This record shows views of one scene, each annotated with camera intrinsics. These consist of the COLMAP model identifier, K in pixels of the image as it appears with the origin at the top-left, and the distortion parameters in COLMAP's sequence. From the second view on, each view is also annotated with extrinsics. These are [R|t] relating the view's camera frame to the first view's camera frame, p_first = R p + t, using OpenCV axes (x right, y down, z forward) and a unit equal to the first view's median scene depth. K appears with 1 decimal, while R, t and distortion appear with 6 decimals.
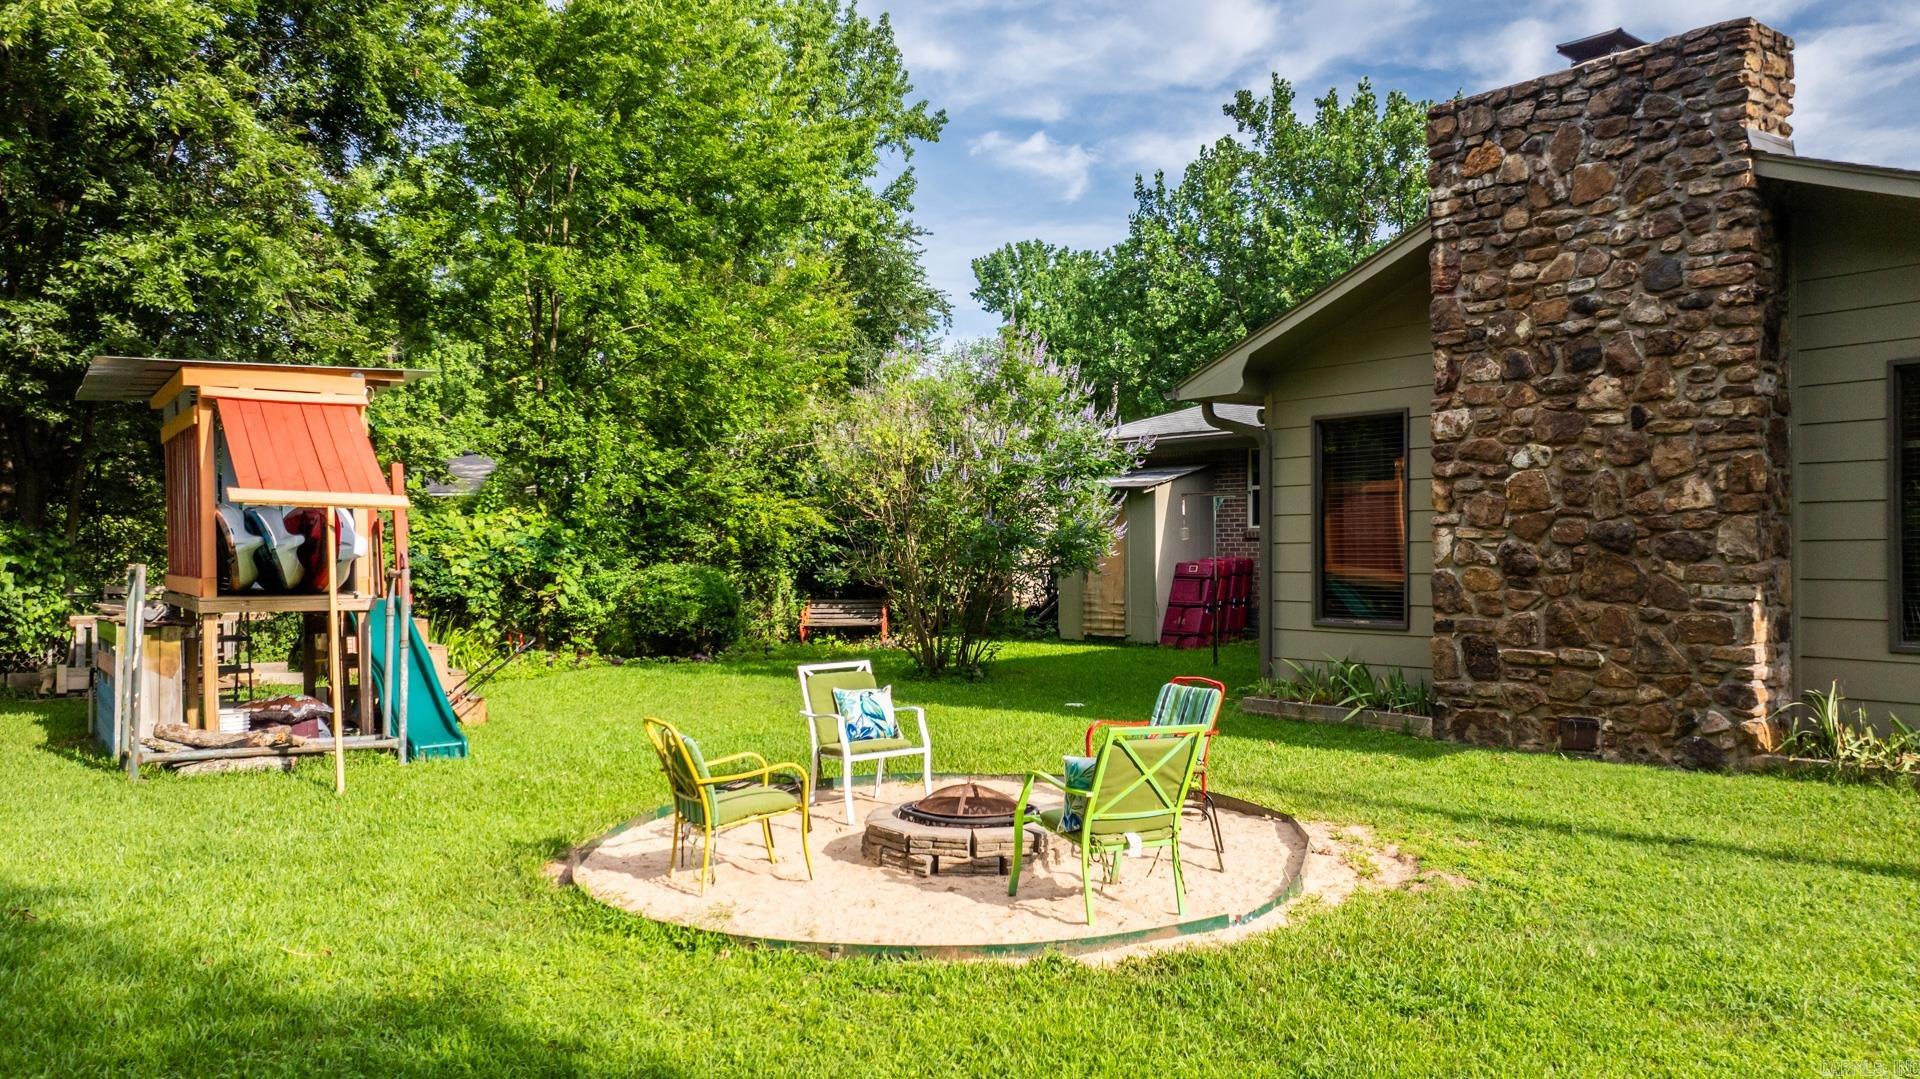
lens RADIAL K [[1374.0, 0, 960.0], [0, 1374.0, 539.5], [0, 0, 1]] dist [-0.077948, -0.001925]
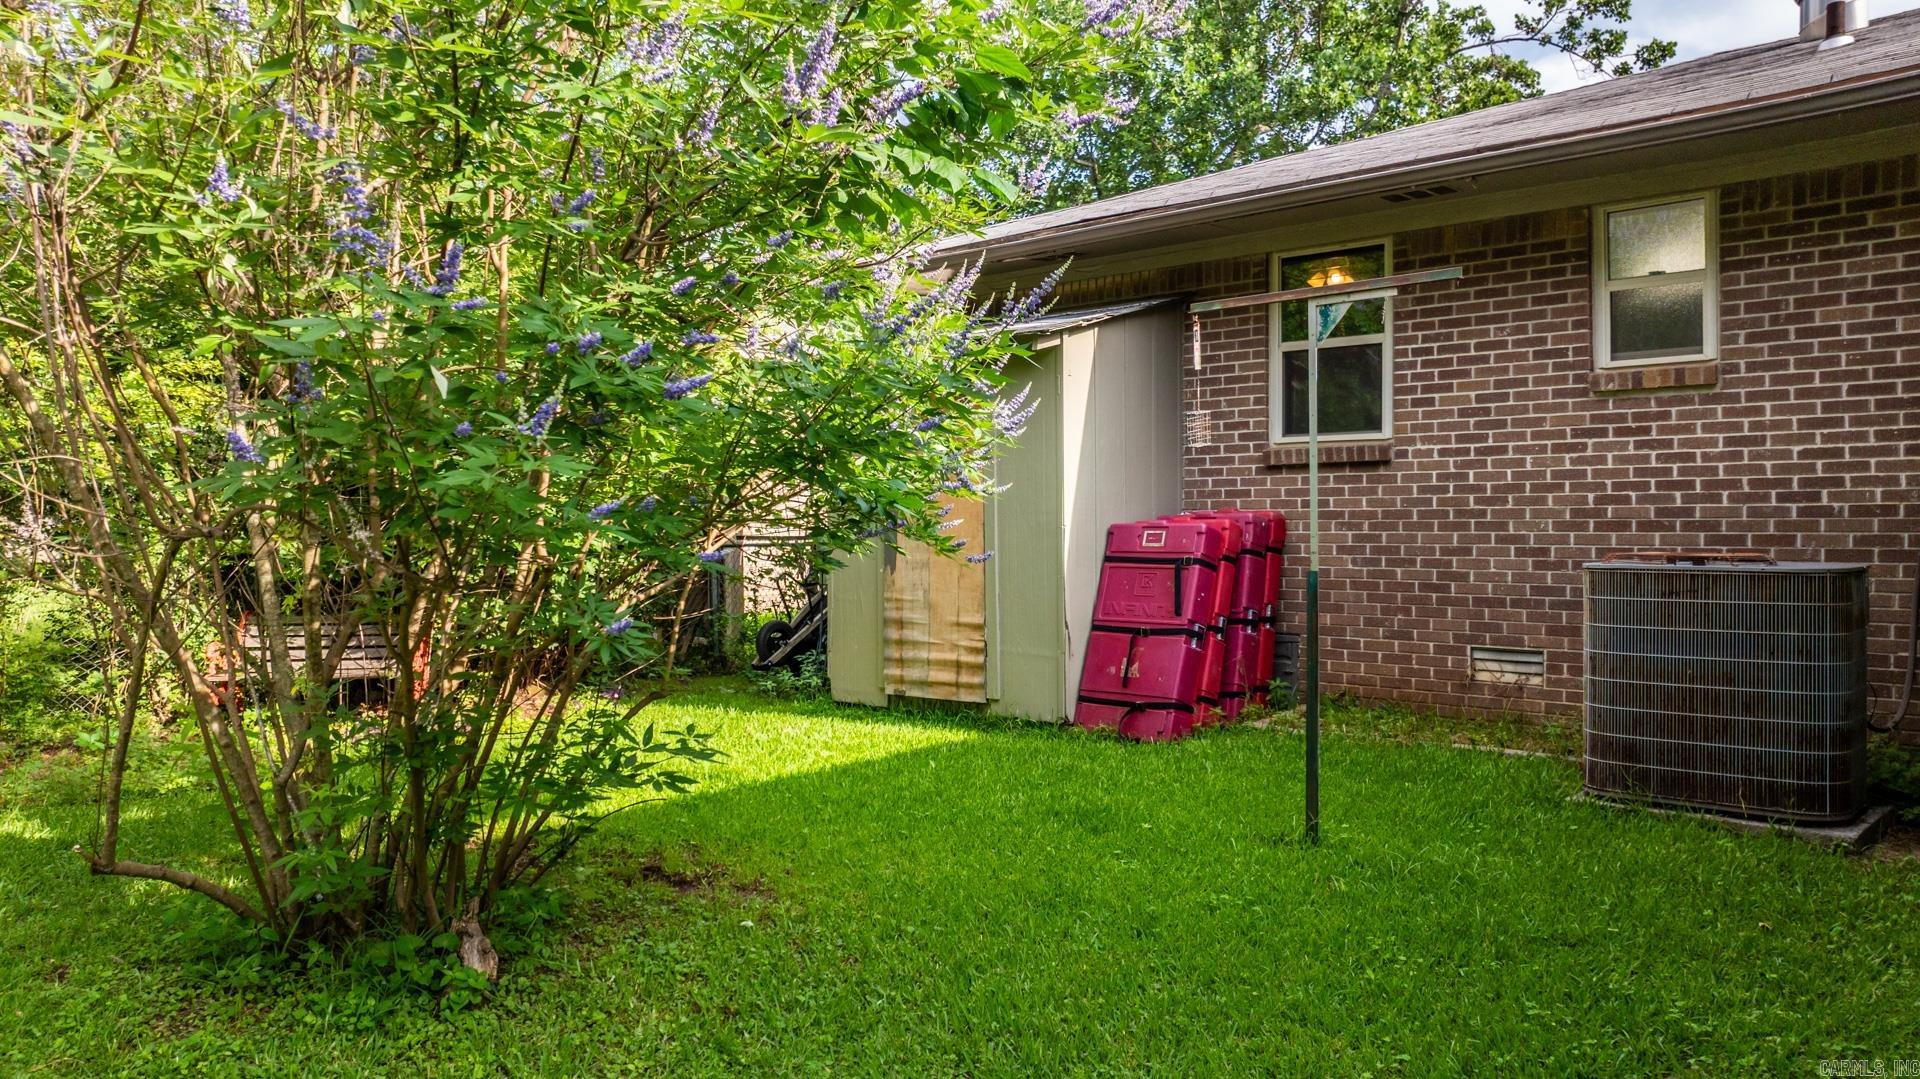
lens RADIAL K [[1374.0, 0, 960.0], [0, 1374.0, 539.5], [0, 0, 1]] dist [-0.077948, -0.001925]
pose [[0.988210, -0.006783, 0.152952, 0.089449], [0.004319, 0.999856, 0.016434, 0.026041], [-0.153041, -0.015579, 0.988097, 1.075505]]
